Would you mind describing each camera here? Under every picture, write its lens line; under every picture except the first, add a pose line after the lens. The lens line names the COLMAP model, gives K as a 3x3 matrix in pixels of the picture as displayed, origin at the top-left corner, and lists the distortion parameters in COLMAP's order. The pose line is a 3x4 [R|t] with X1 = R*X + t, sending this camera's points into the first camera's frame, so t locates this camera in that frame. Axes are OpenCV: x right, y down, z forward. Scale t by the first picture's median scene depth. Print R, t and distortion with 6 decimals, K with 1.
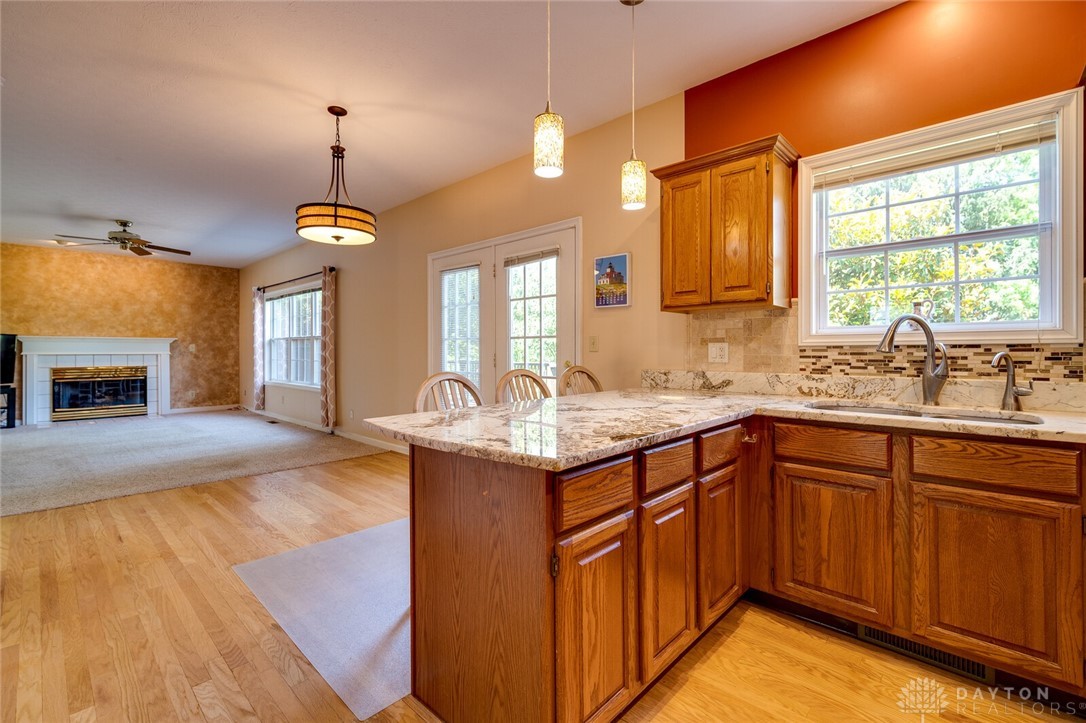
lens RADIAL K [[478.3, 0, 548.3], [0, 478.3, 349.8], [0, 0, 1]] dist [0.005438, -0.000588]
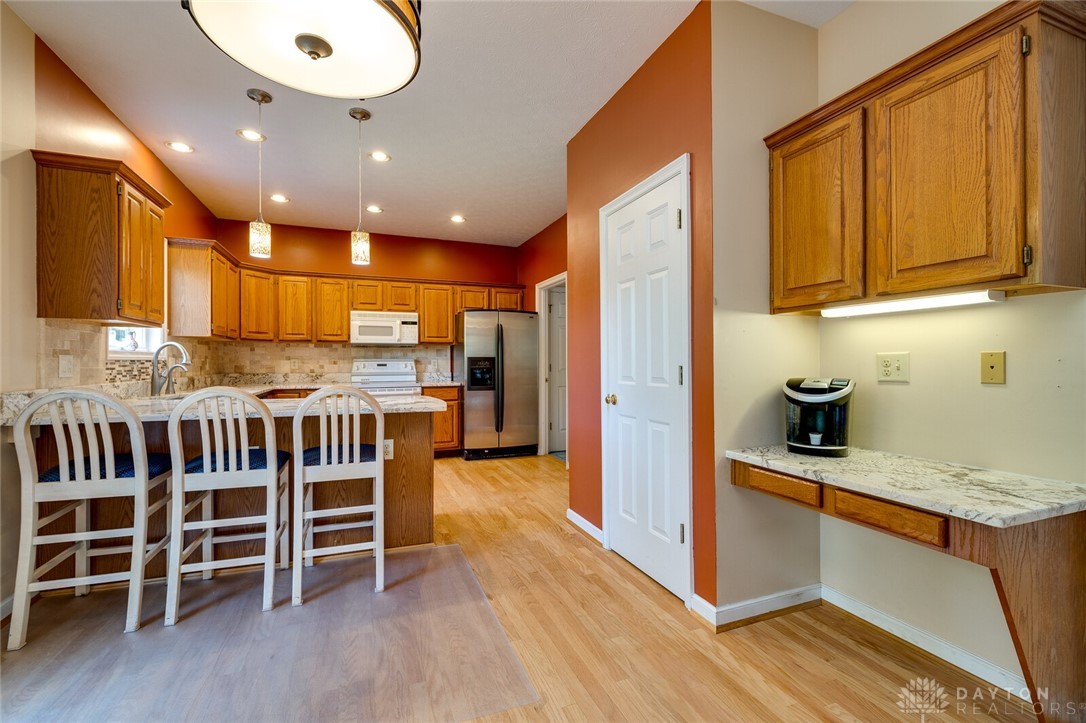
lens RADIAL K [[478.3, 0, 545.6], [0, 478.3, 363.2], [0, 0, 1]] dist [0.005438, -0.000588]
pose [[-0.901423, 0.000819, 0.432939, -1.046423], [0.000596, 1.000000, -0.000651, 0.002044], [-0.432939, -0.000329, -0.901423, 1.743894]]
